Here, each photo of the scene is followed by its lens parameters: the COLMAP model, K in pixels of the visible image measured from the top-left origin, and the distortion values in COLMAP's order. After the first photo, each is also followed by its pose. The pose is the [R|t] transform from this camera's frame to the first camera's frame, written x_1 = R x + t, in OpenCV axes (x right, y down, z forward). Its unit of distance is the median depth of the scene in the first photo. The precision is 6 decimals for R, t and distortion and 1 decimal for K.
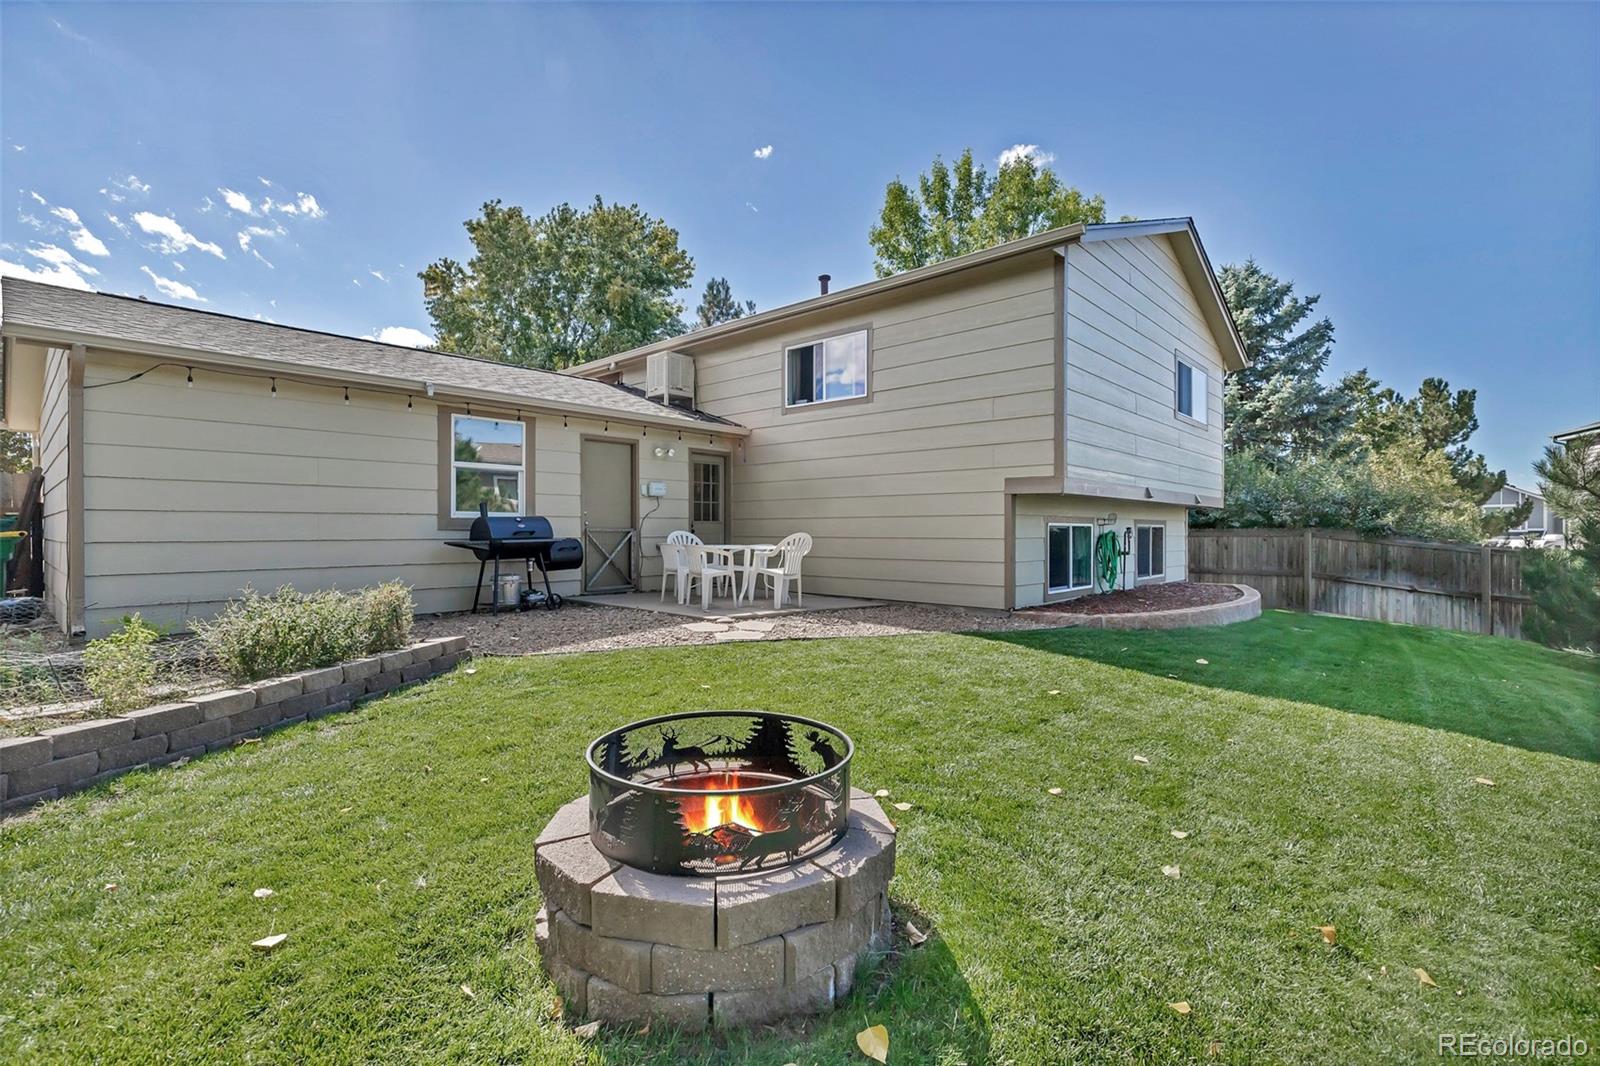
lens RADIAL K [[735.7, 0, 801.1], [0, 735.7, 530.2], [0, 0, 1]] dist [-0.001575, 0.000789]
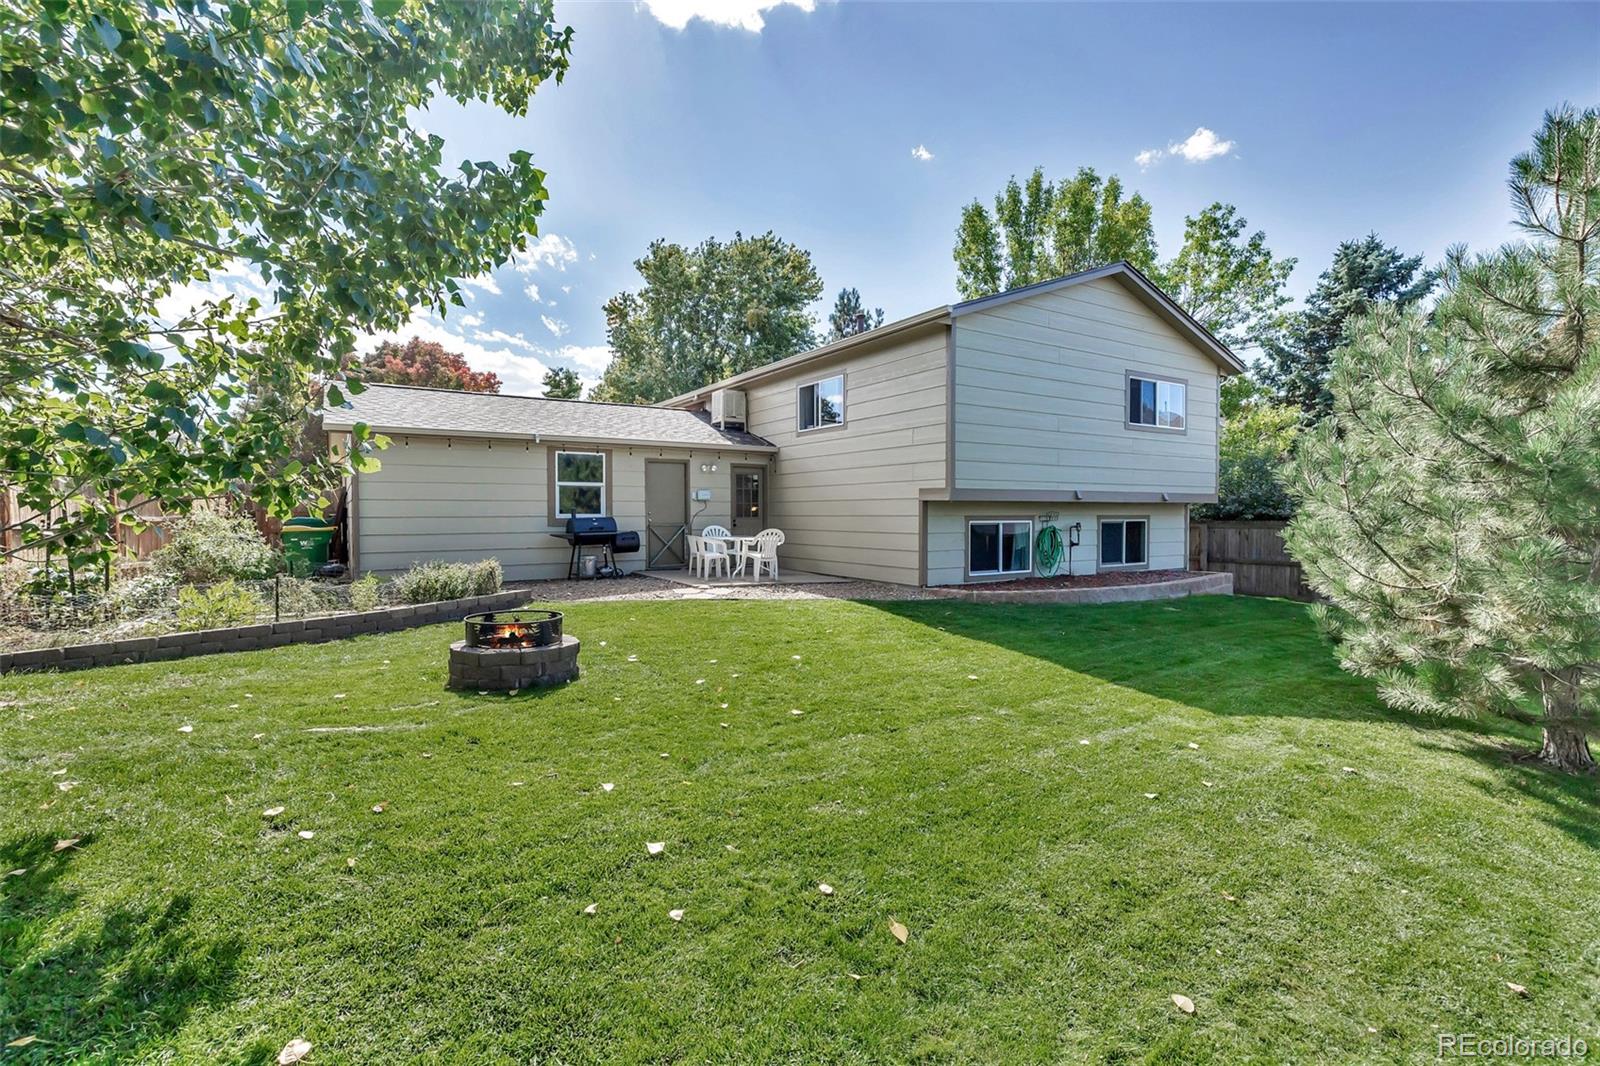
lens RADIAL K [[735.7, 0, 798.1], [0, 735.7, 534.3], [0, 0, 1]] dist [-0.001575, 0.000789]
pose [[0.964545, 0.005594, -0.263861, 0.292104], [0.001954, 0.999597, 0.028331, -0.017945], [0.263913, -0.027842, 0.964145, -0.248886]]
